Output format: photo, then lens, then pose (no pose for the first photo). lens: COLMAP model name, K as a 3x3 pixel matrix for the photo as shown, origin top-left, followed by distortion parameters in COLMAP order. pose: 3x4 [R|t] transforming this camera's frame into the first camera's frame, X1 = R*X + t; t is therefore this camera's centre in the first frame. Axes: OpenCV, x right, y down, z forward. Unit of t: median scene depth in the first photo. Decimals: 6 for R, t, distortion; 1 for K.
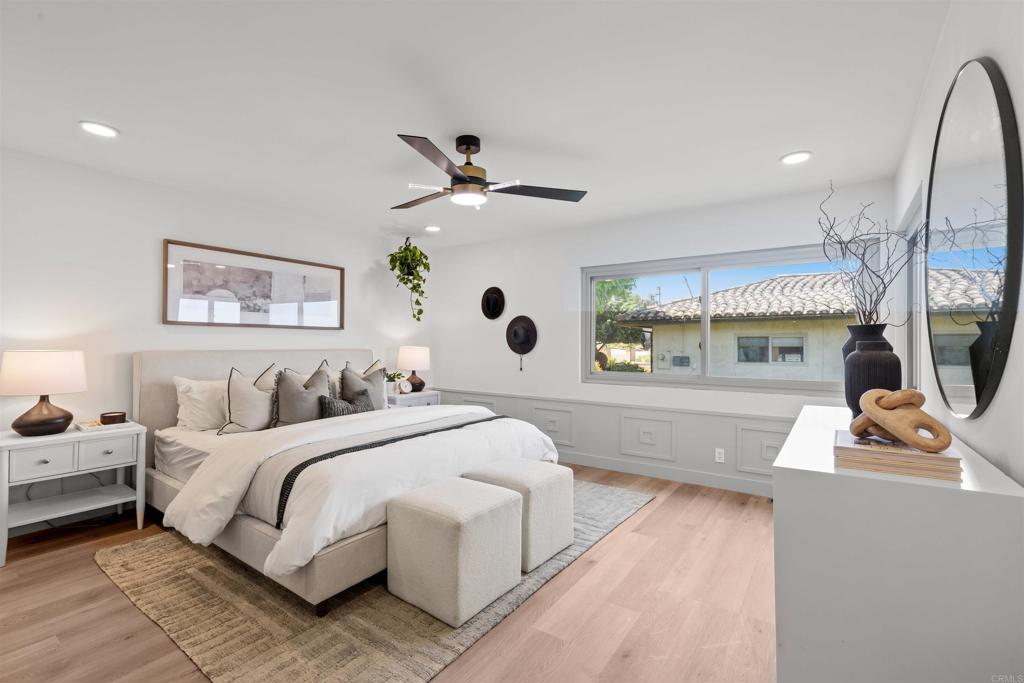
lens RADIAL K [[443.9, 0, 511.3], [0, 443.9, 355.3], [0, 0, 1]] dist [-0.059103, -0.000057]
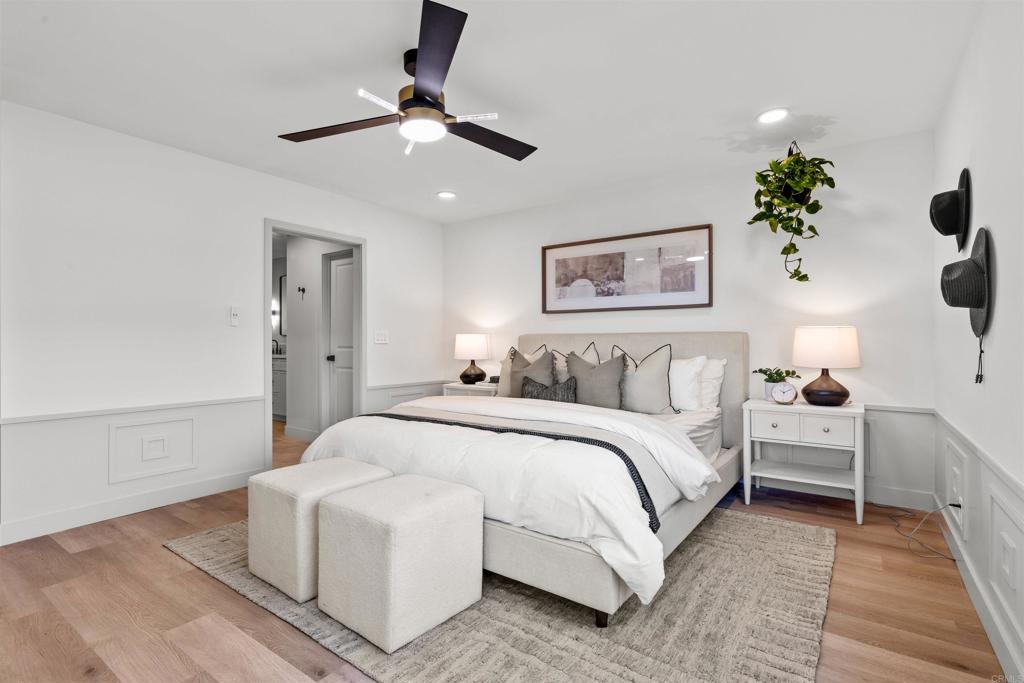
lens RADIAL K [[479.3, 0, 512.0], [0, 479.3, 341.5], [0, 0, 1]] dist [0.037098, 0.000372]
pose [[-0.013279, 0.025076, -0.999597, 0.539533], [-0.000836, 0.999685, 0.025089, -0.020776], [0.999911, 0.001169, -0.013254, 0.783296]]
